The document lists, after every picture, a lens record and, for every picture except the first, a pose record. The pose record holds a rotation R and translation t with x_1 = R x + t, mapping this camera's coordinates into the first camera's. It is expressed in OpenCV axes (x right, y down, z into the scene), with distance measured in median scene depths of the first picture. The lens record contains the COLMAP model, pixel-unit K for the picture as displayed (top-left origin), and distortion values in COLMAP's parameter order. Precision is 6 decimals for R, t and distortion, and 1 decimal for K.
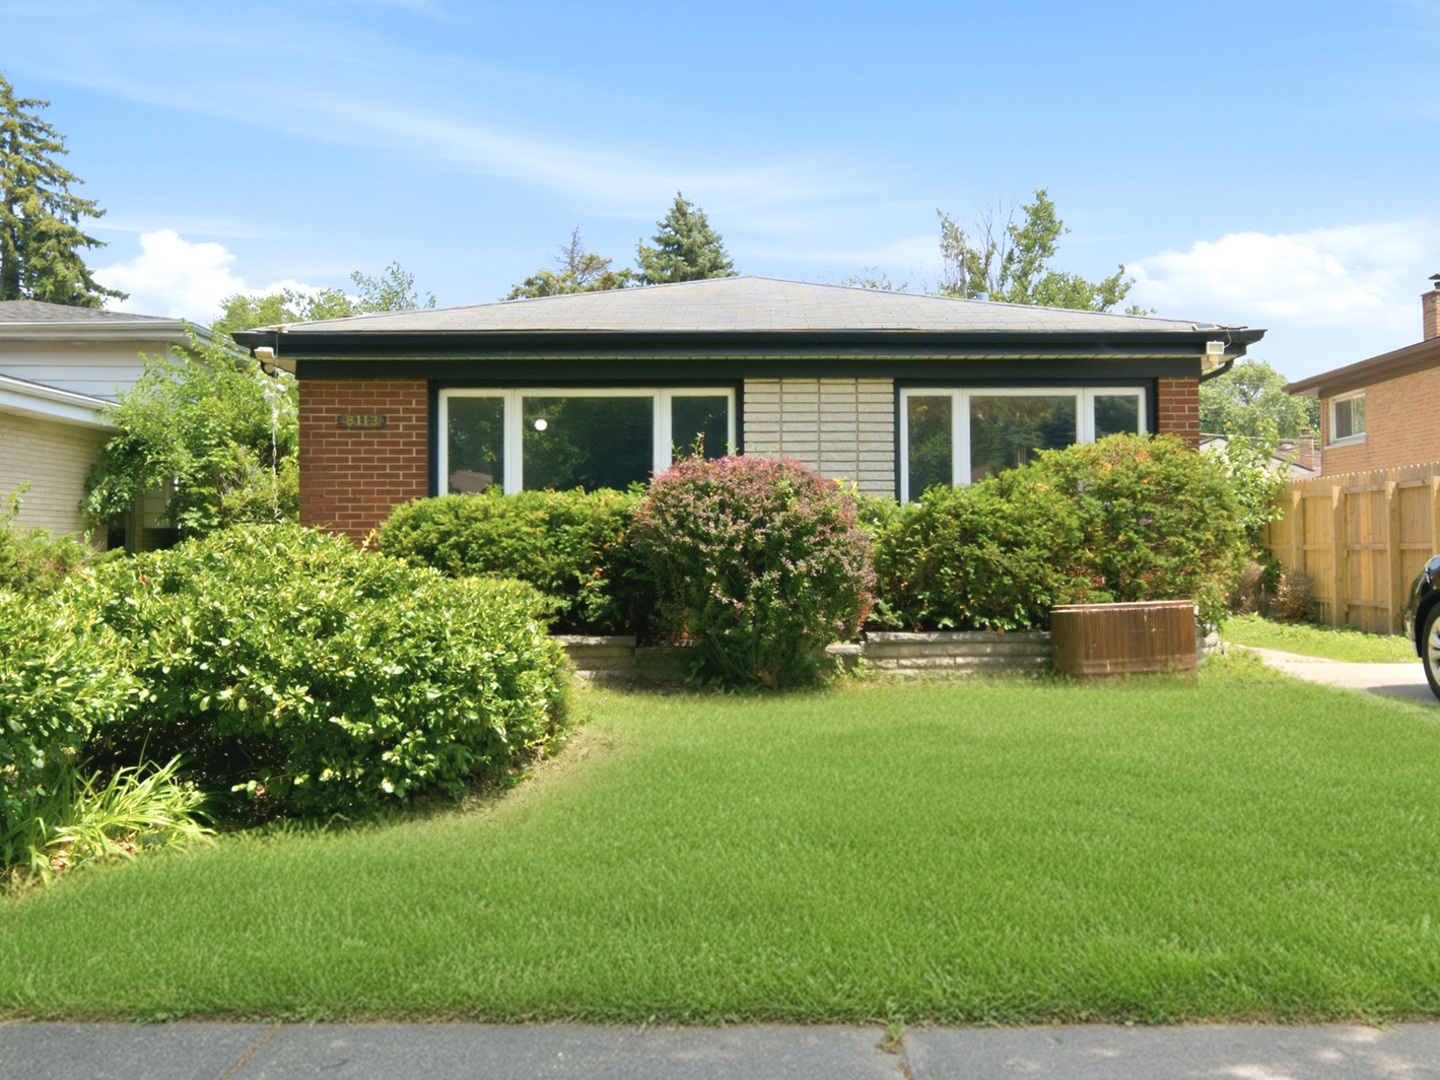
lens RADIAL K [[1250.1, 0, 720.0], [0, 1250.1, 540.0], [0, 0, 1]] dist [-0.007358, 0.003618]
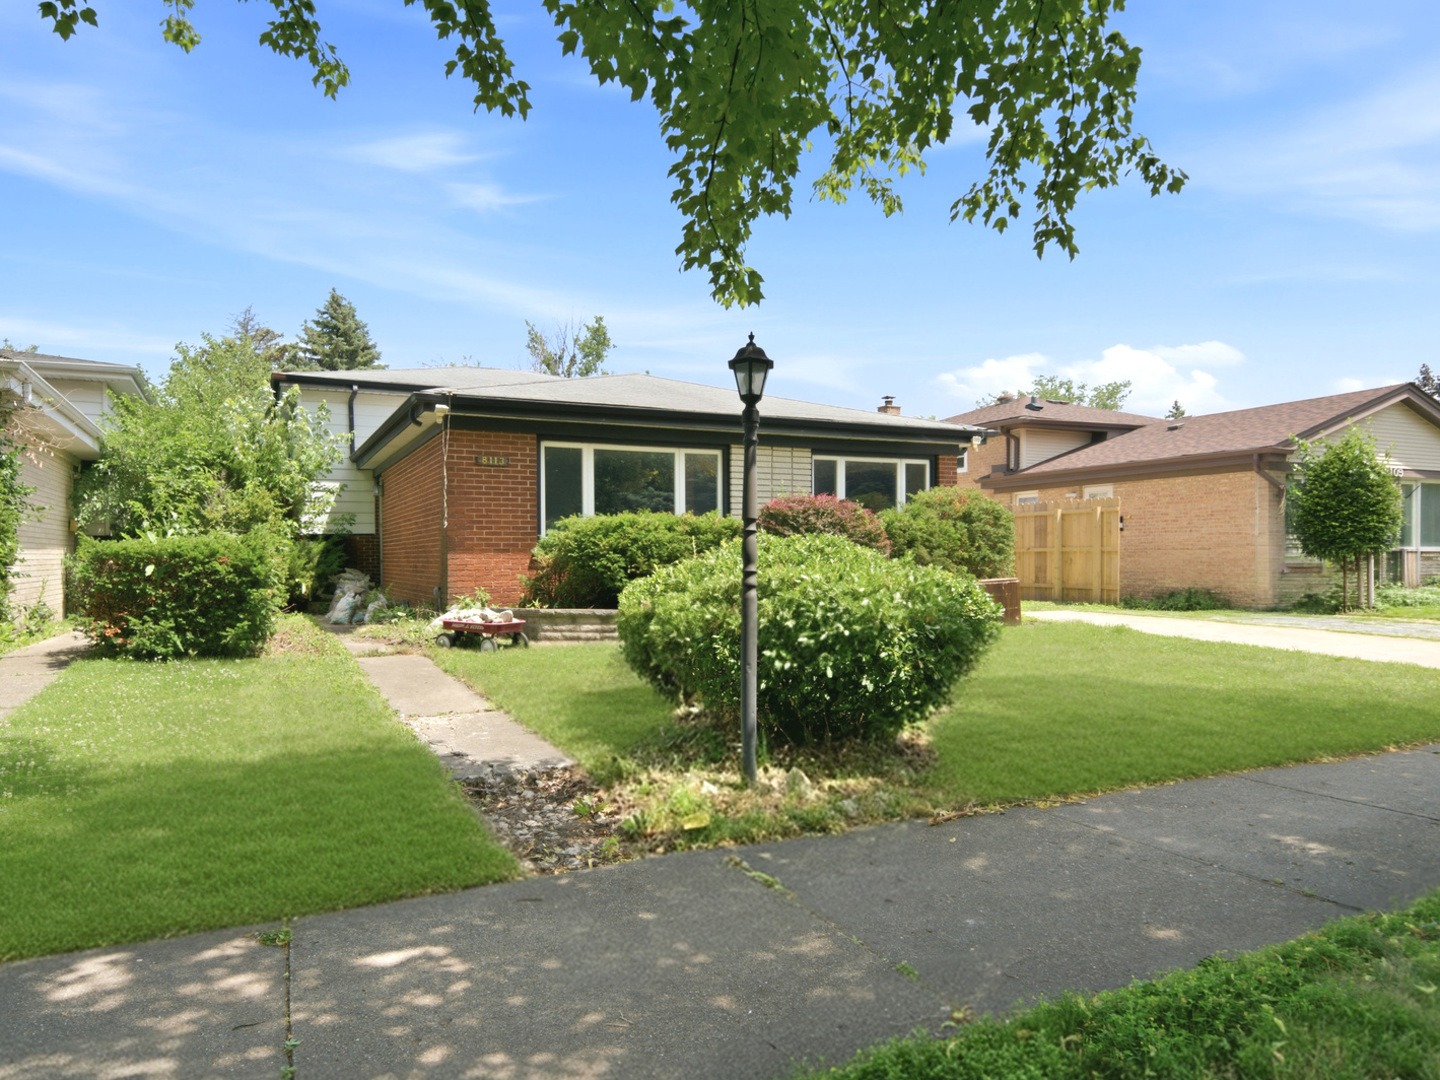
lens RADIAL K [[889.0, 0, 656.2], [0, 889.0, 546.0], [0, 0, 1]] dist [0.037952, 0.000017]
pose [[0.918886, 0.004274, 0.394501, -0.515483], [-0.001088, 0.999965, -0.008301, 0.009922], [-0.394522, 0.007199, 0.918858, -0.003542]]
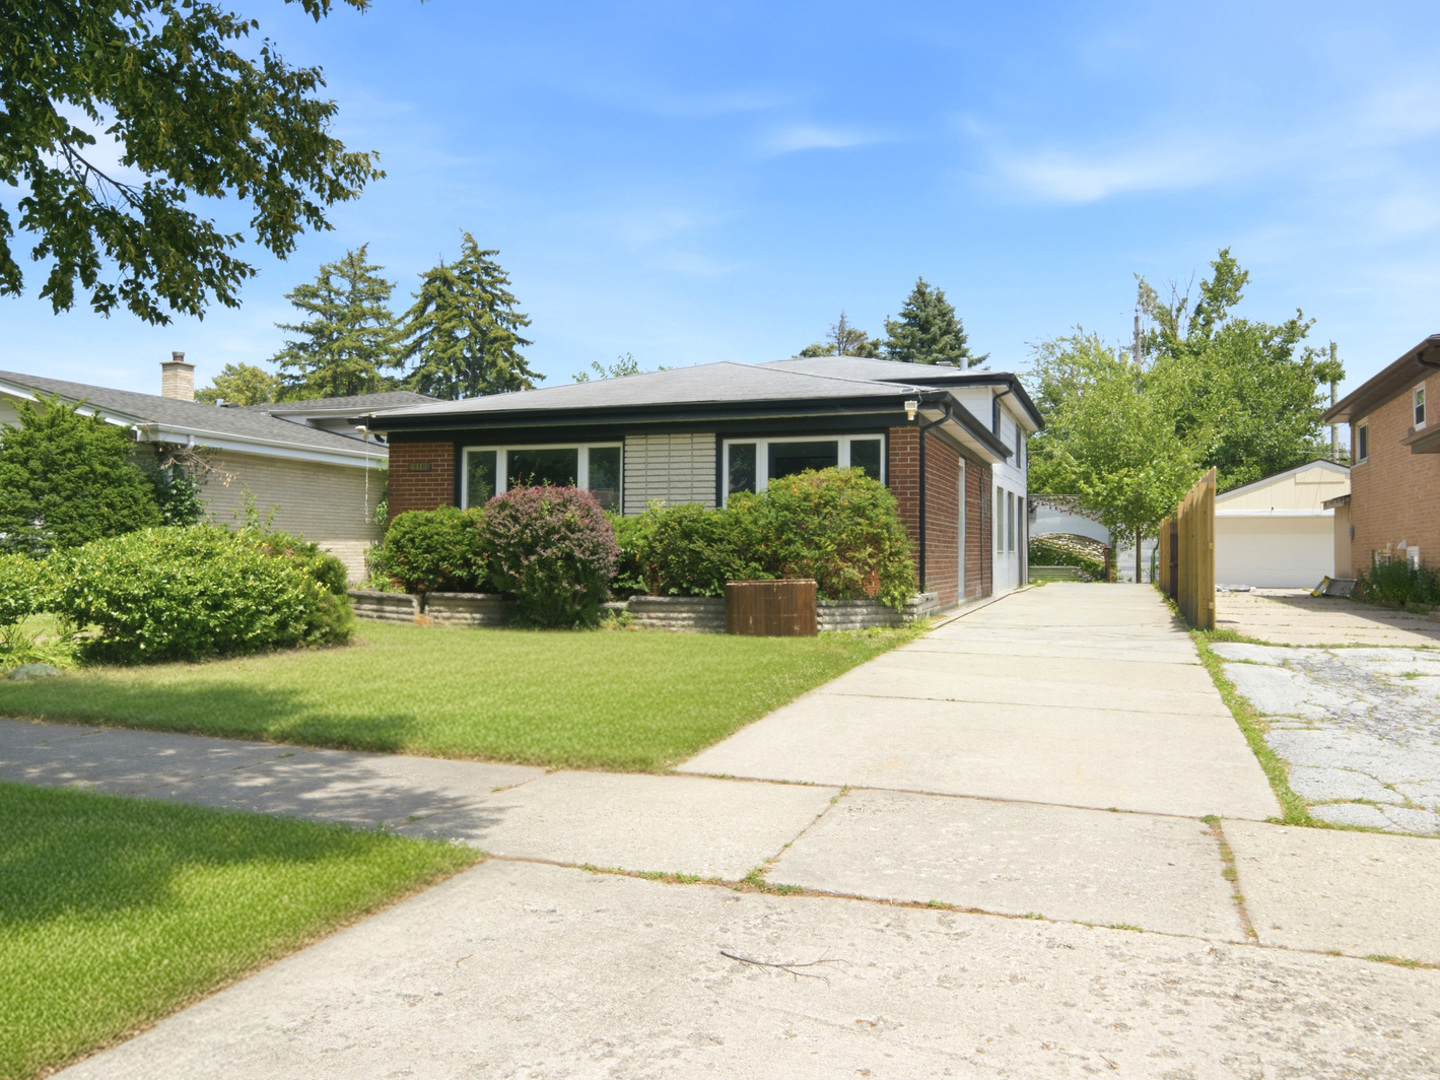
lens RADIAL K [[968.9, 0, 720.0], [0, 968.9, 540.0], [0, 0, 1]] dist [0.022690, -0.001319]
pose [[0.944862, 0.006708, -0.327399, 0.531978], [-0.008570, 0.999954, -0.004245, 0.005981], [0.327356, 0.006817, 0.944877, -0.112300]]
